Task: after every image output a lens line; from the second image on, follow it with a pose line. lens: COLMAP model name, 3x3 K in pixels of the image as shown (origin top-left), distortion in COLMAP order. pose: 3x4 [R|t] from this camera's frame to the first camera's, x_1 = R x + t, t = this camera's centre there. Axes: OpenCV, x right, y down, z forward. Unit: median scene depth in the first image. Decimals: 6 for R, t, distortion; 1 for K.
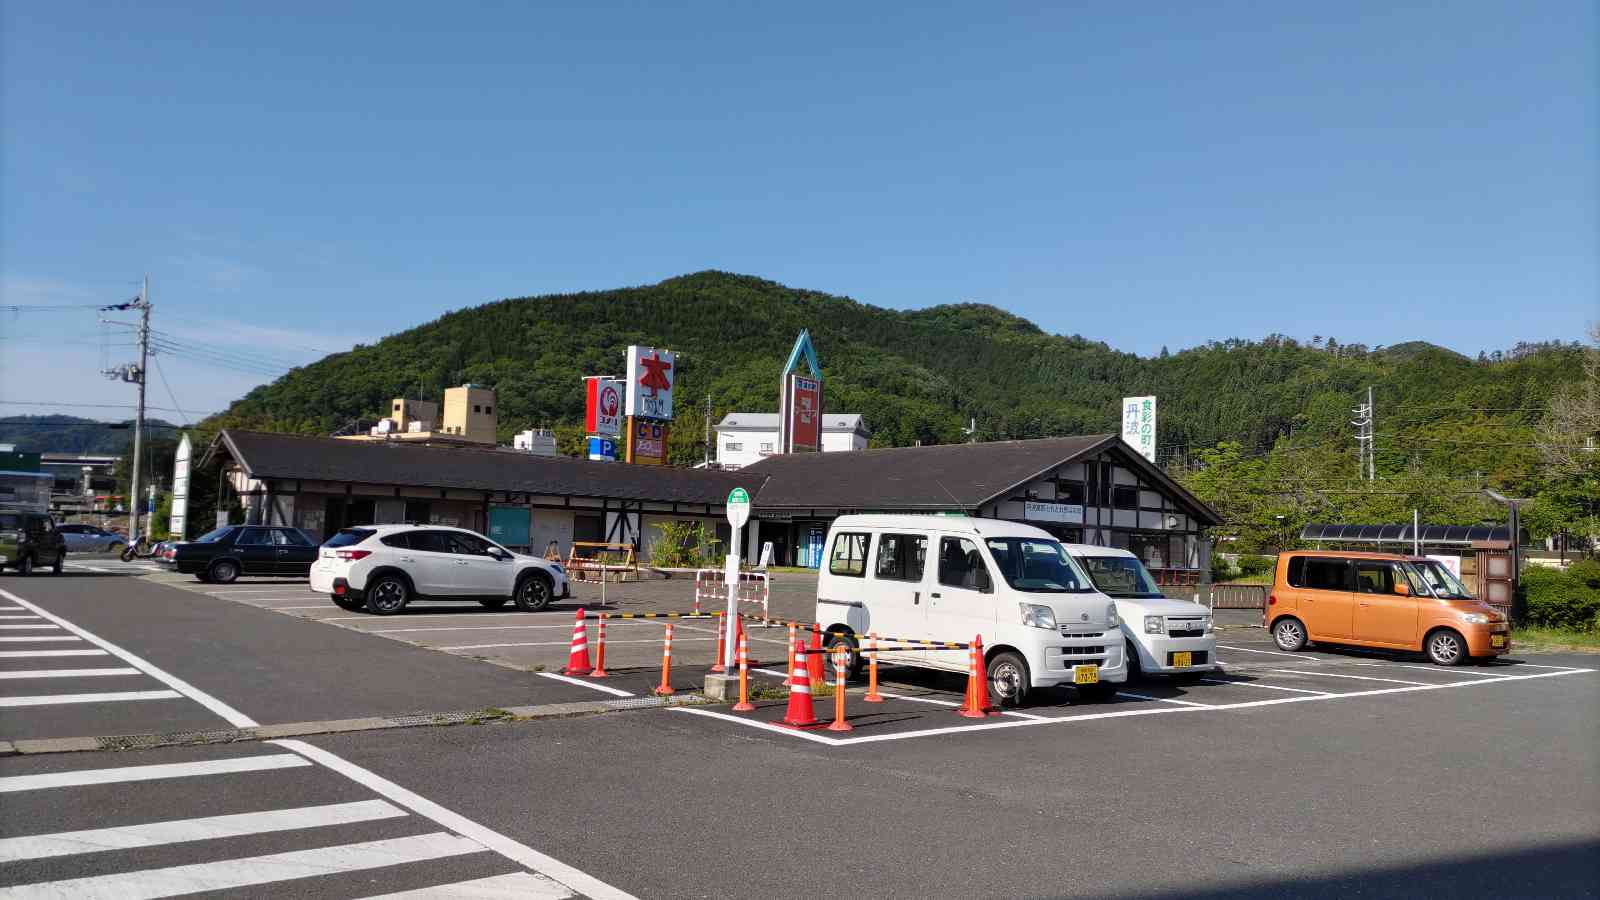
lens RADIAL K [[1209.5, 0, 800.0], [0, 1209.5, 450.0], [0, 0, 1]] dist [-0.003197, -0.000156]
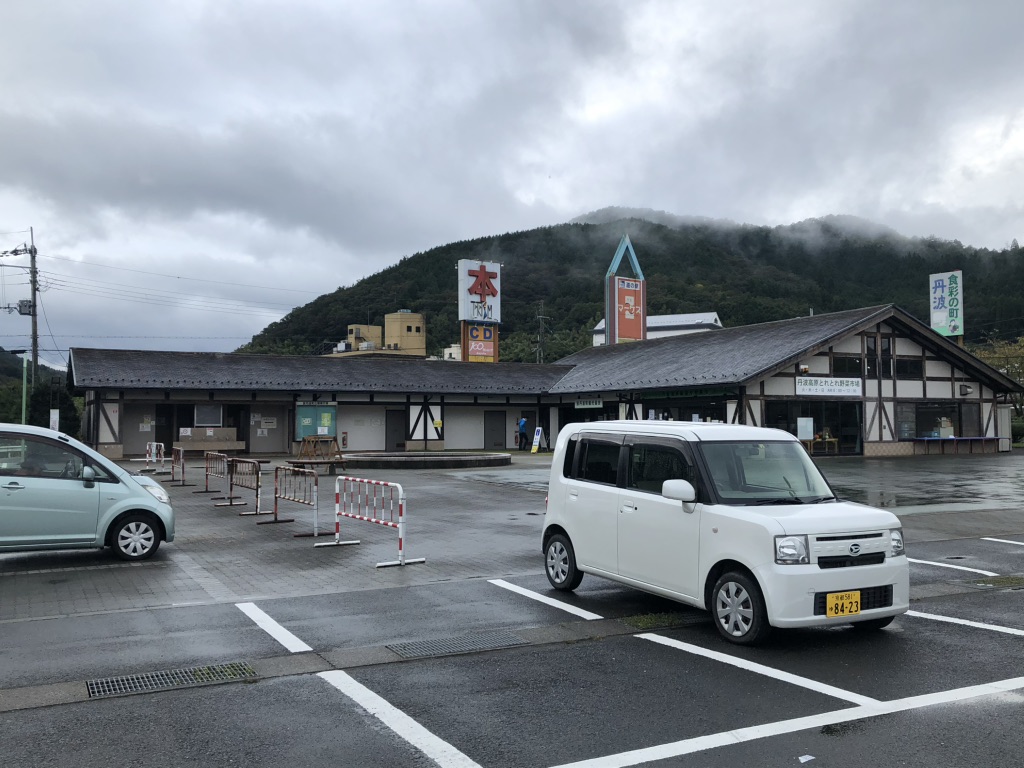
lens RADIAL K [[918.8, 0, 512.0], [0, 918.8, 384.0], [0, 0, 1]] dist [0.089537, -0.253448]
pose [[0.977995, -0.047826, -0.203074, 0.100500], [0.054130, 0.998206, 0.025602, 0.014987], [0.201485, -0.036031, 0.978829, 0.198705]]
